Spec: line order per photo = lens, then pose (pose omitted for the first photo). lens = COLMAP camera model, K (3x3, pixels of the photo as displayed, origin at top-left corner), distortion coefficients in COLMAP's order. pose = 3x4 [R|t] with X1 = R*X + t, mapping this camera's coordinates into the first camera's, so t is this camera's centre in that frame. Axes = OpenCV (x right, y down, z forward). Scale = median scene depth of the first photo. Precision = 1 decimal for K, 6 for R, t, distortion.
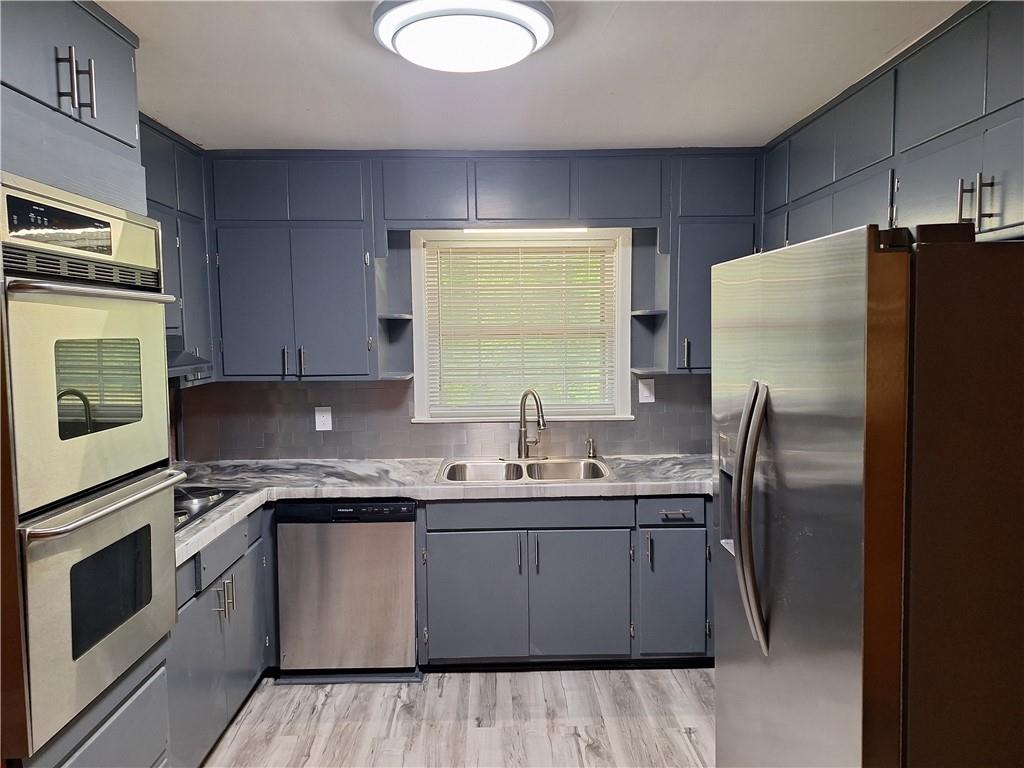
lens RADIAL K [[679.3, 0, 528.6], [0, 679.3, 364.1], [0, 0, 1]] dist [0.130730, -0.159039]
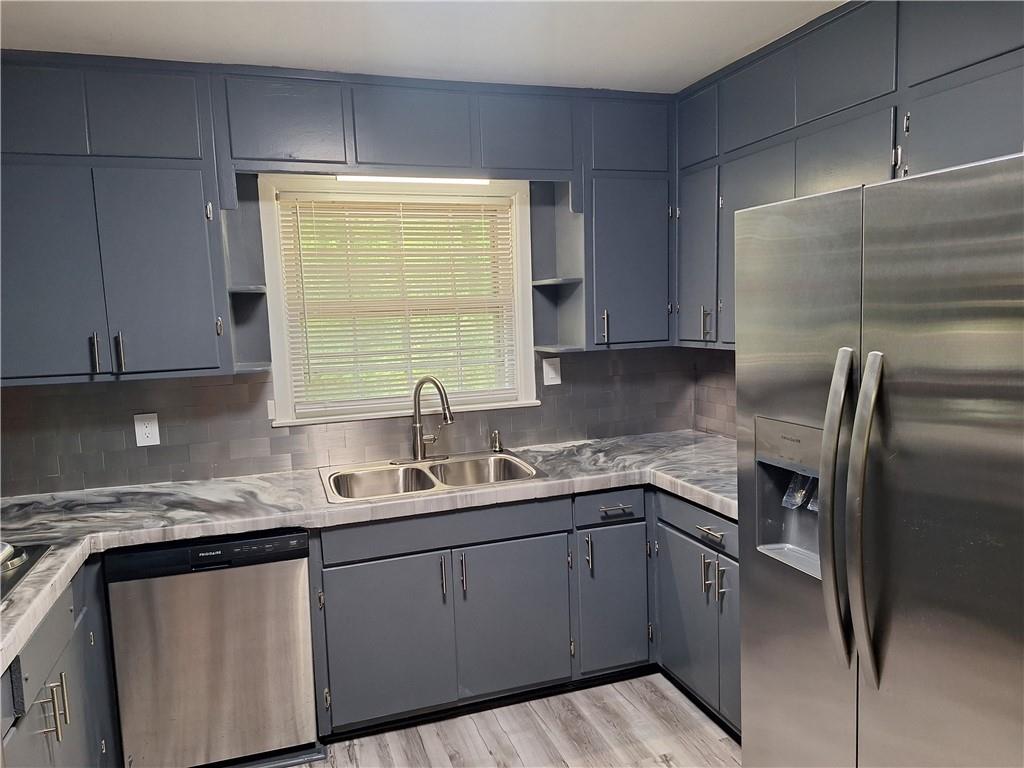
lens RADIAL K [[695.9, 0, 516.3], [0, 695.9, 369.0], [0, 0, 1]] dist [0.089767, -0.087533]
pose [[0.960352, -0.047611, 0.274695, -0.141539], [0.038629, 0.998530, 0.038015, 0.000469], [-0.276101, -0.025897, 0.960780, 0.180292]]
